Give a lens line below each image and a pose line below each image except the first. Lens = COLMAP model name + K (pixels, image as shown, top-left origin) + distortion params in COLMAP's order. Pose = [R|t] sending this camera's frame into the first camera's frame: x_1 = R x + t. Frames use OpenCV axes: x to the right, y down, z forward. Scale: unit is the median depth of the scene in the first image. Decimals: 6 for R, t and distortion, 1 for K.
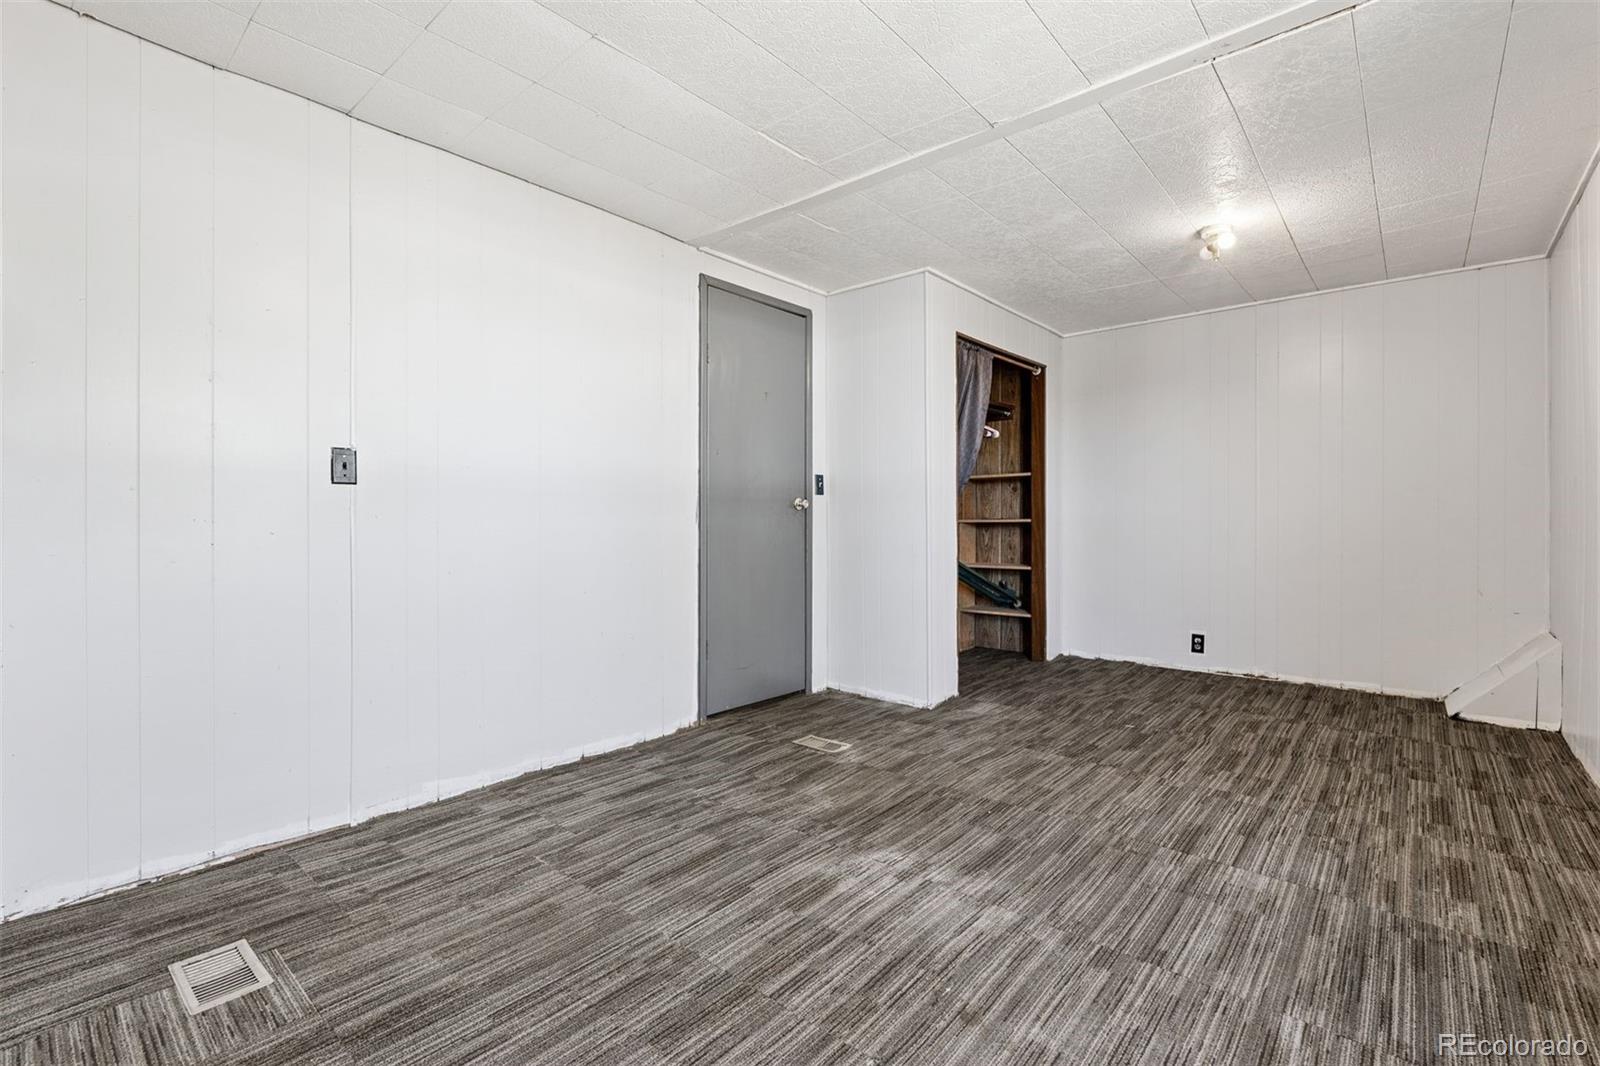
lens RADIAL K [[715.9, 0, 800.4], [0, 715.9, 523.8], [0, 0, 1]] dist [-0.005292, -0.000333]
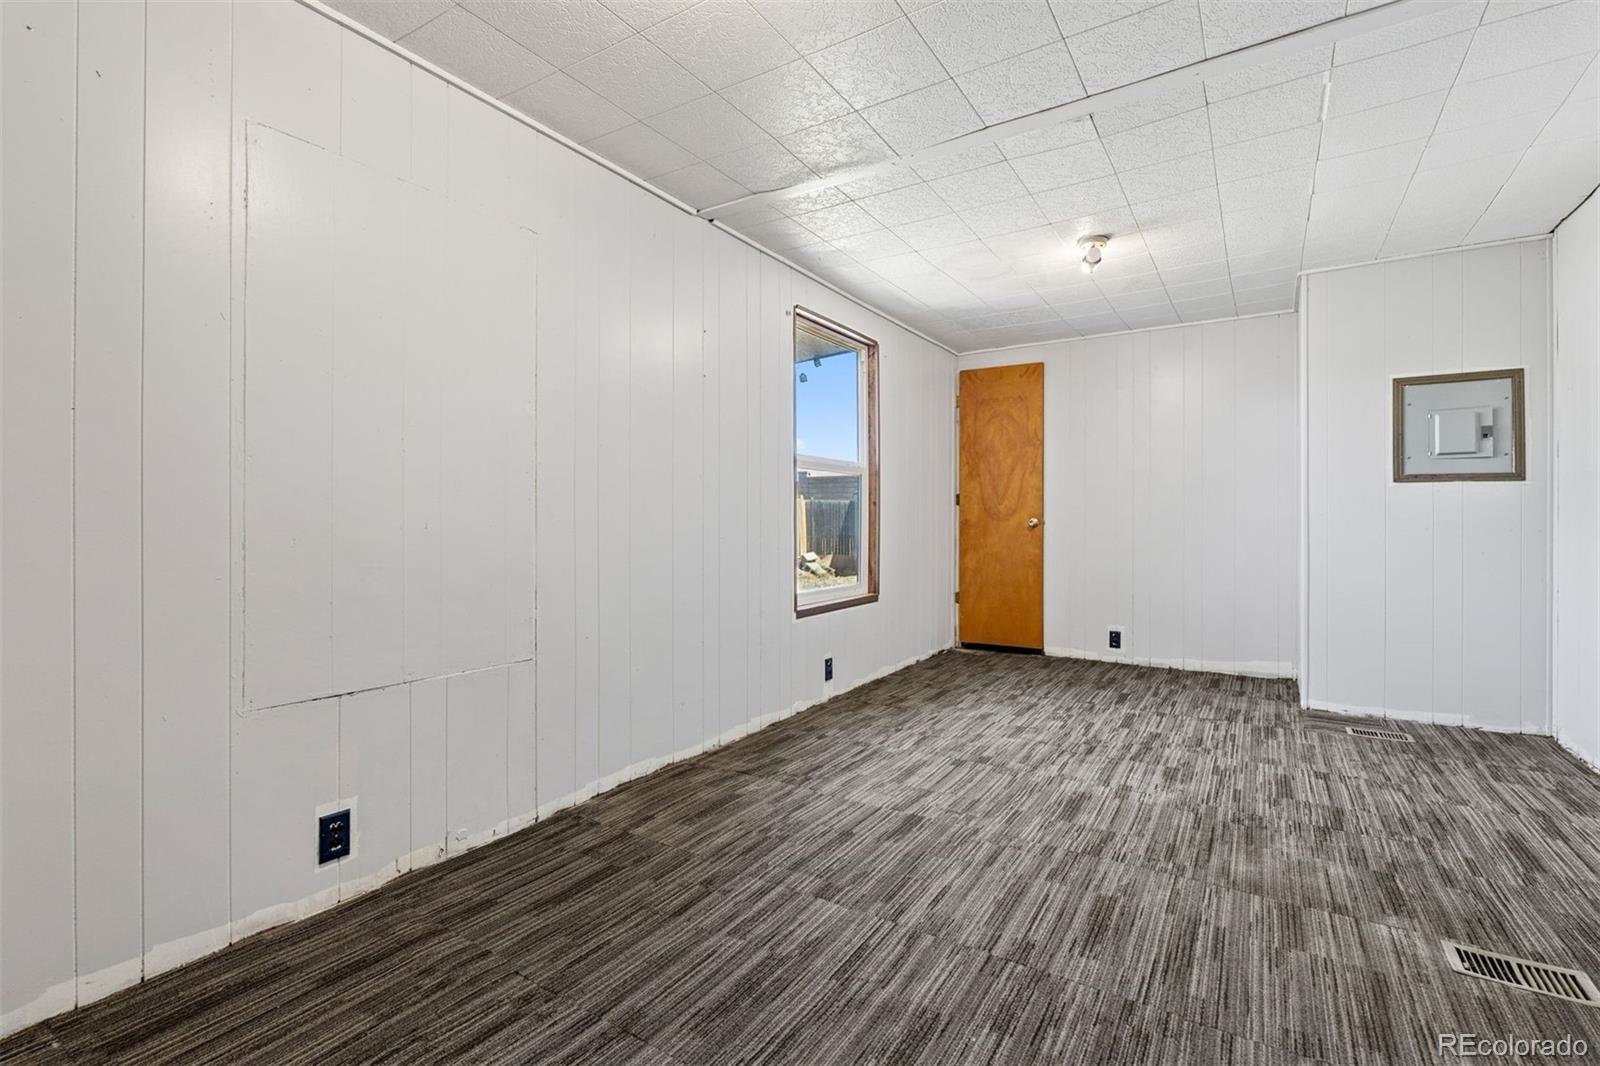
lens RADIAL K [[715.9, 0, 799.6], [0, 715.9, 525.8], [0, 0, 1]] dist [-0.005292, -0.000333]
pose [[-0.990162, 0.002312, -0.139907, 0.844653], [0.000907, 0.999948, 0.010108, -0.011347], [0.139923, 0.009882, -0.990113, 2.015530]]
